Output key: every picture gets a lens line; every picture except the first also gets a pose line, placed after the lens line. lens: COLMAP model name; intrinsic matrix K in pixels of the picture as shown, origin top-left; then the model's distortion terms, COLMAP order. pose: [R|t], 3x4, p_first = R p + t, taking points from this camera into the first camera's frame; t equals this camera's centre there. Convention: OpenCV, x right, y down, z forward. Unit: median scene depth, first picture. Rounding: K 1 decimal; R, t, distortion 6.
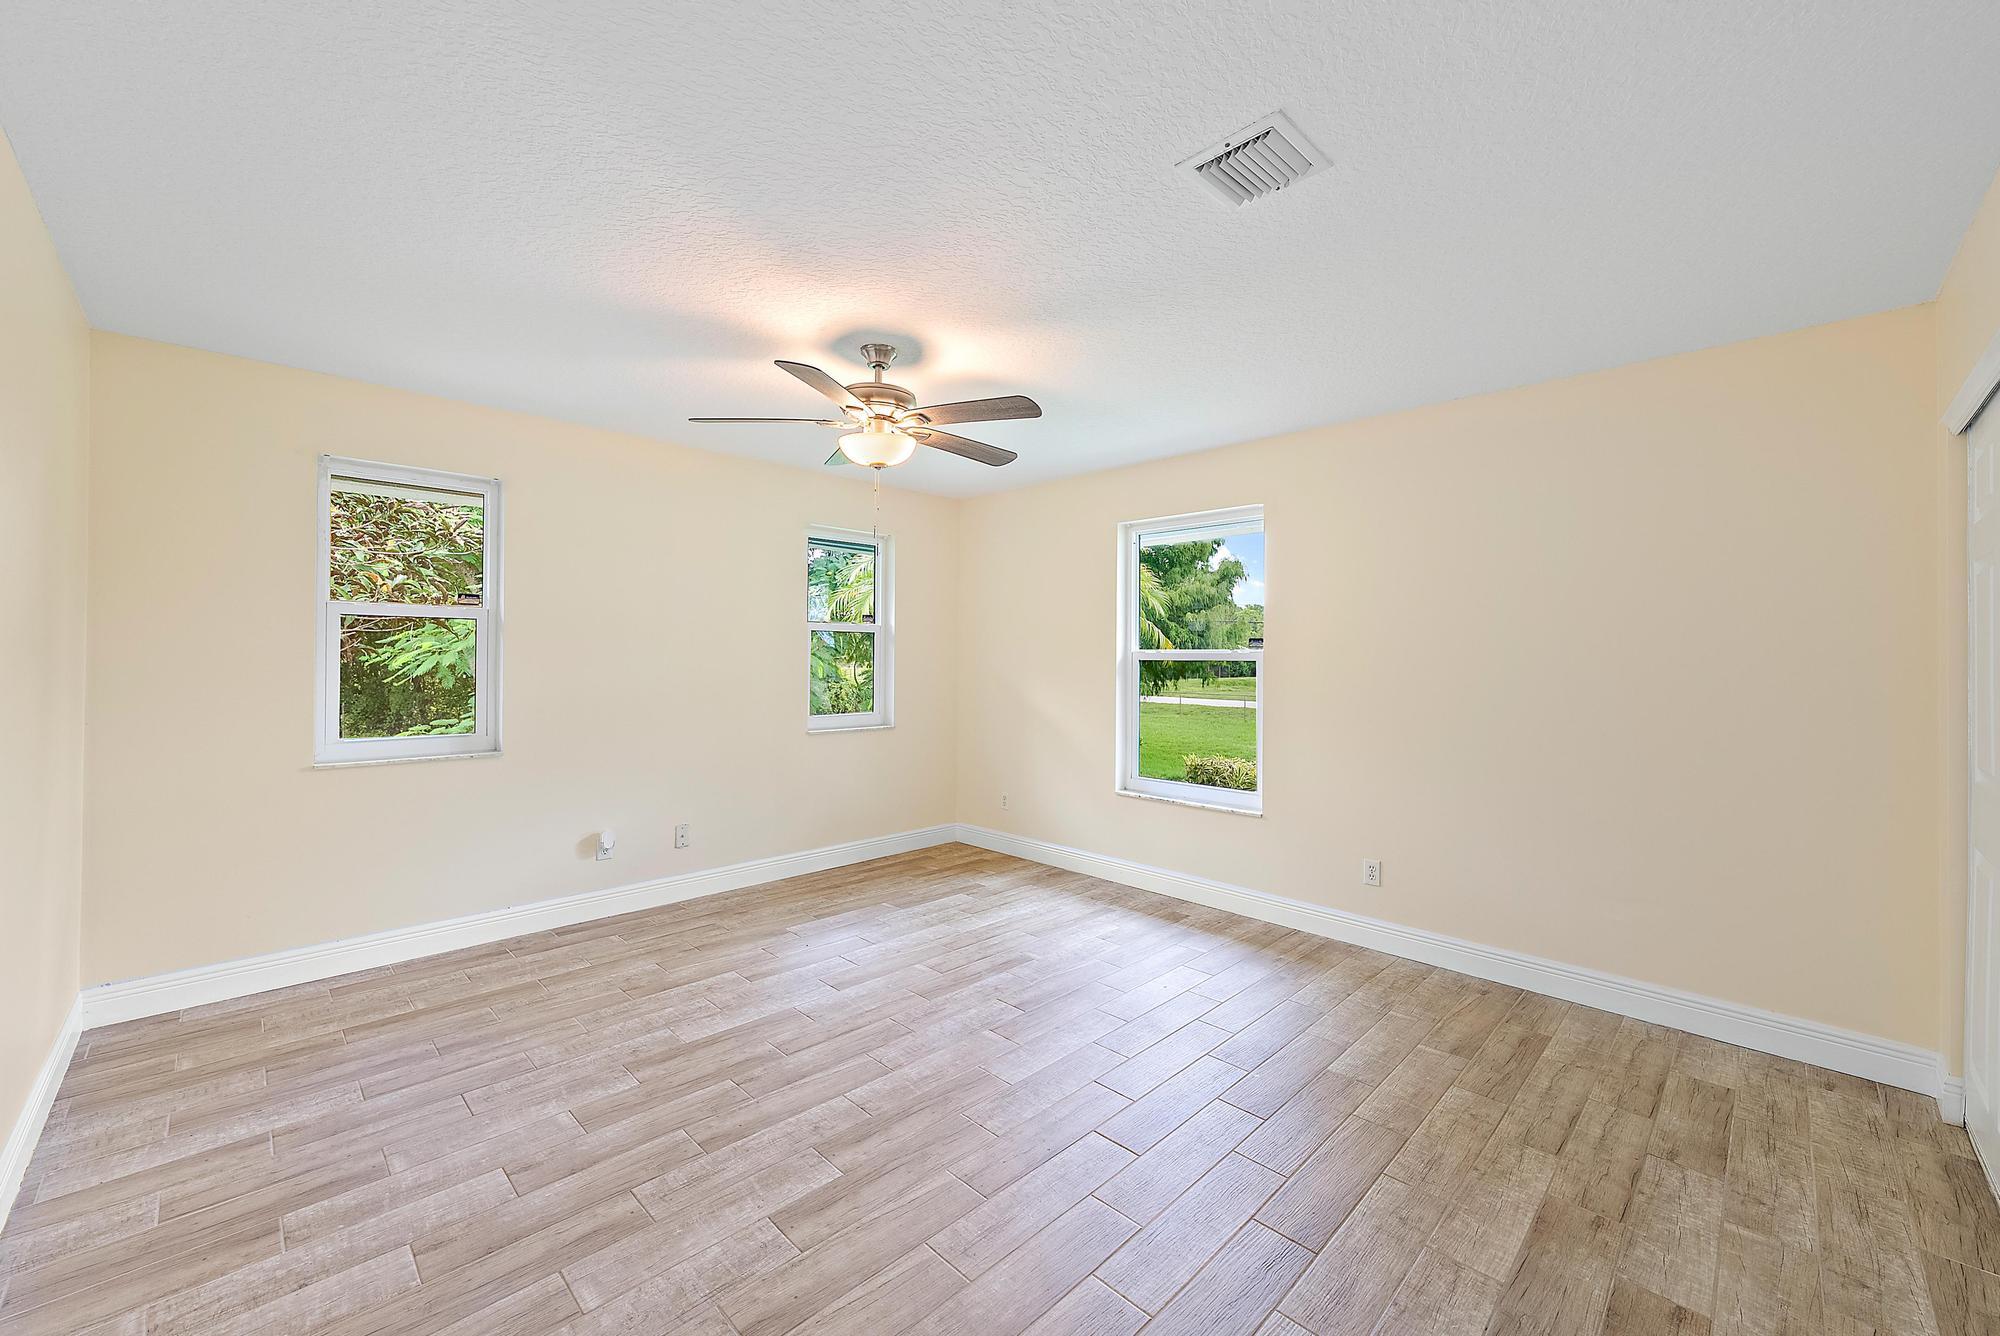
lens RADIAL K [[784.7, 0, 1002.2], [0, 784.7, 666.2], [0, 0, 1]] dist [0.000056, 0.000560]
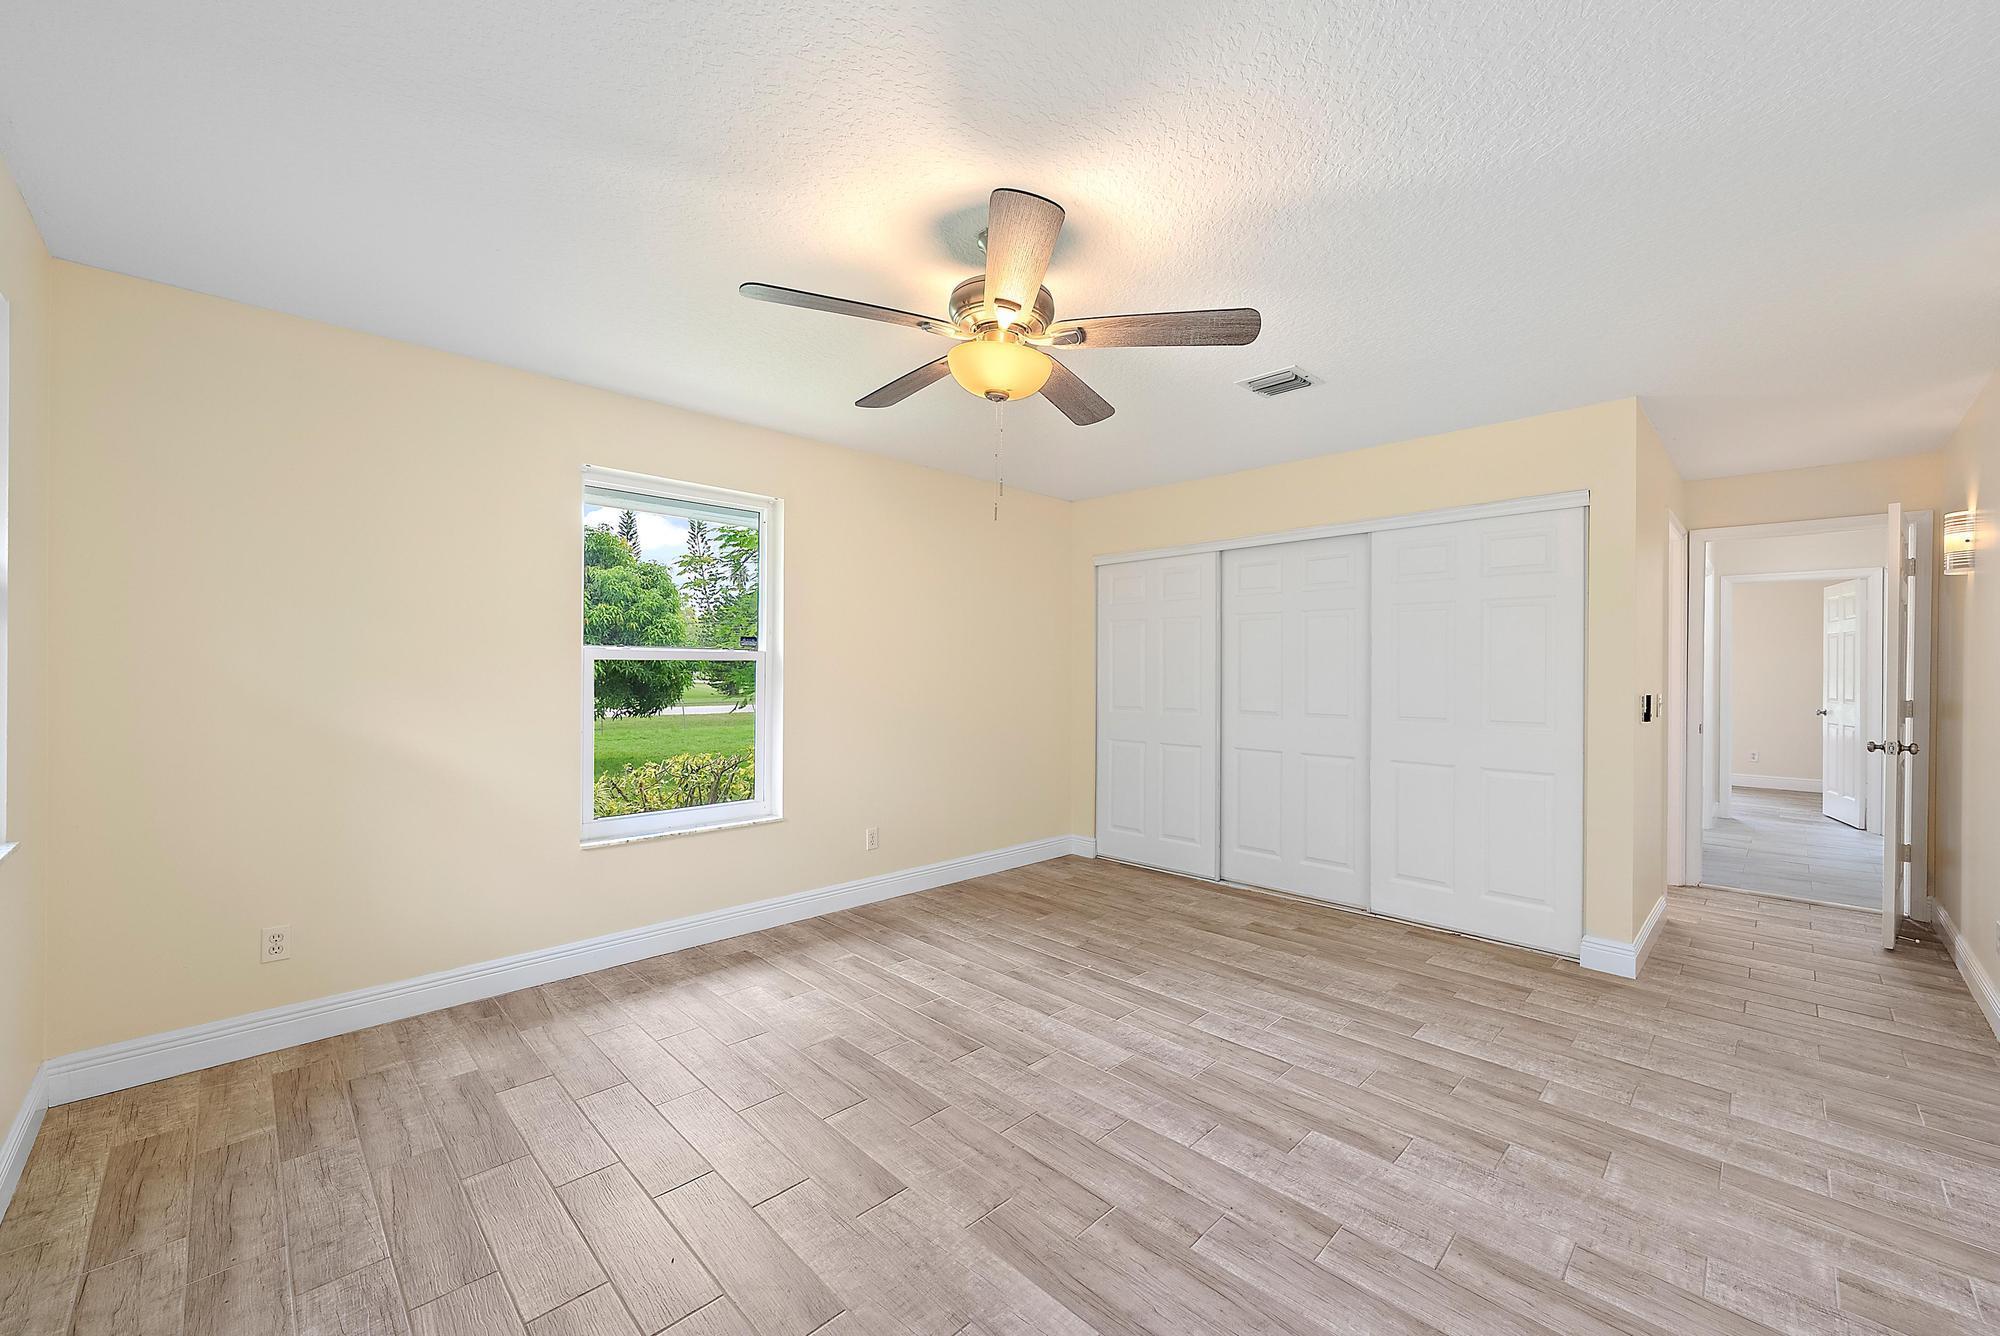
lens RADIAL K [[784.7, 0, 1011.1], [0, 784.7, 670.7], [0, 0, 1]] dist [0.000056, 0.000560]
pose [[-0.002624, -0.014683, 0.999889, -1.060544], [0.001775, 0.999891, 0.014688, -0.015570], [-0.999995, 0.001814, -0.002598, 1.164236]]
